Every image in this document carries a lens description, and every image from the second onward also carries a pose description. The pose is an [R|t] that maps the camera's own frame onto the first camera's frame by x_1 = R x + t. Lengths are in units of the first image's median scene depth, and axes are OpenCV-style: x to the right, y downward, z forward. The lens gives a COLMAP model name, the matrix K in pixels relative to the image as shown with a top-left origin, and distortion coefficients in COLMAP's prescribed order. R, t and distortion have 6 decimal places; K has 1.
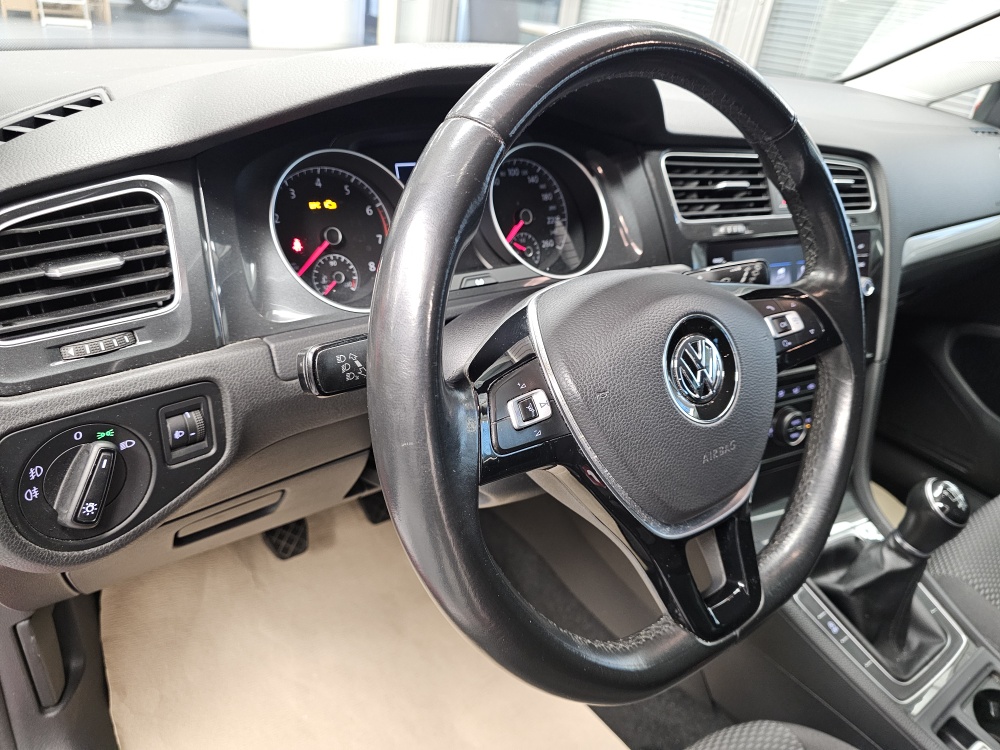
lens RADIAL K [[669.3, 0, 479.9], [0, 669.3, 362.4], [0, 0, 1]] dist [0.024786, -0.027388]
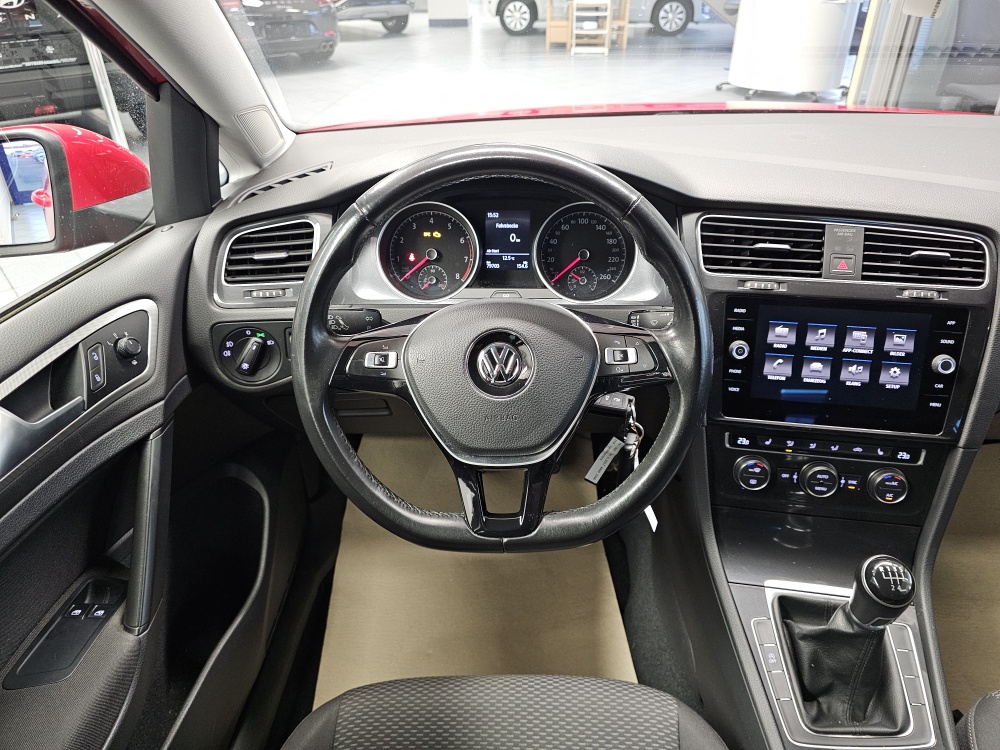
lens RADIAL K [[669.3, 0, 506.8], [0, 669.3, 378.8], [0, 0, 1]] dist [0.024786, -0.027388]
pose [[0.791696, 0.212480, -0.572774, 0.903444], [-0.205966, 0.975510, 0.077193, -0.057483], [0.575148, 0.056859, 0.816071, -0.190926]]
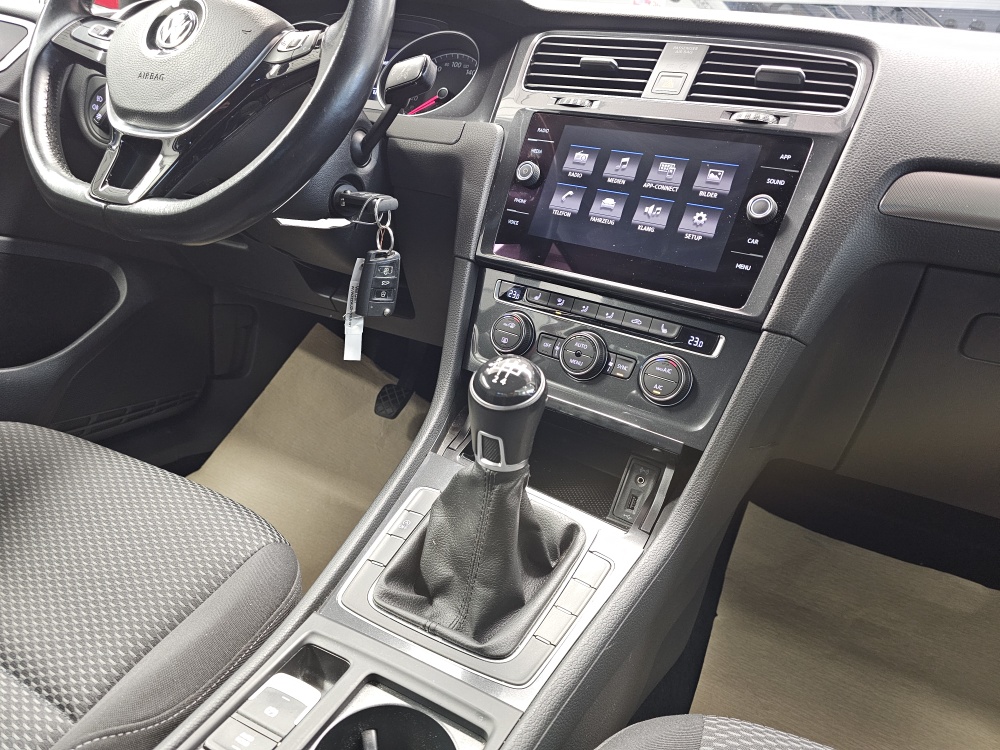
lens RADIAL K [[669.3, 0, 499.4], [0, 669.3, 380.4], [0, 0, 1]] dist [0.024786, -0.027388]
pose [[0.467073, 0.229225, -0.853990, 1.528128], [-0.494117, 0.868604, -0.037099, 0.276116], [0.733275, 0.439299, 0.518965, 0.779014]]
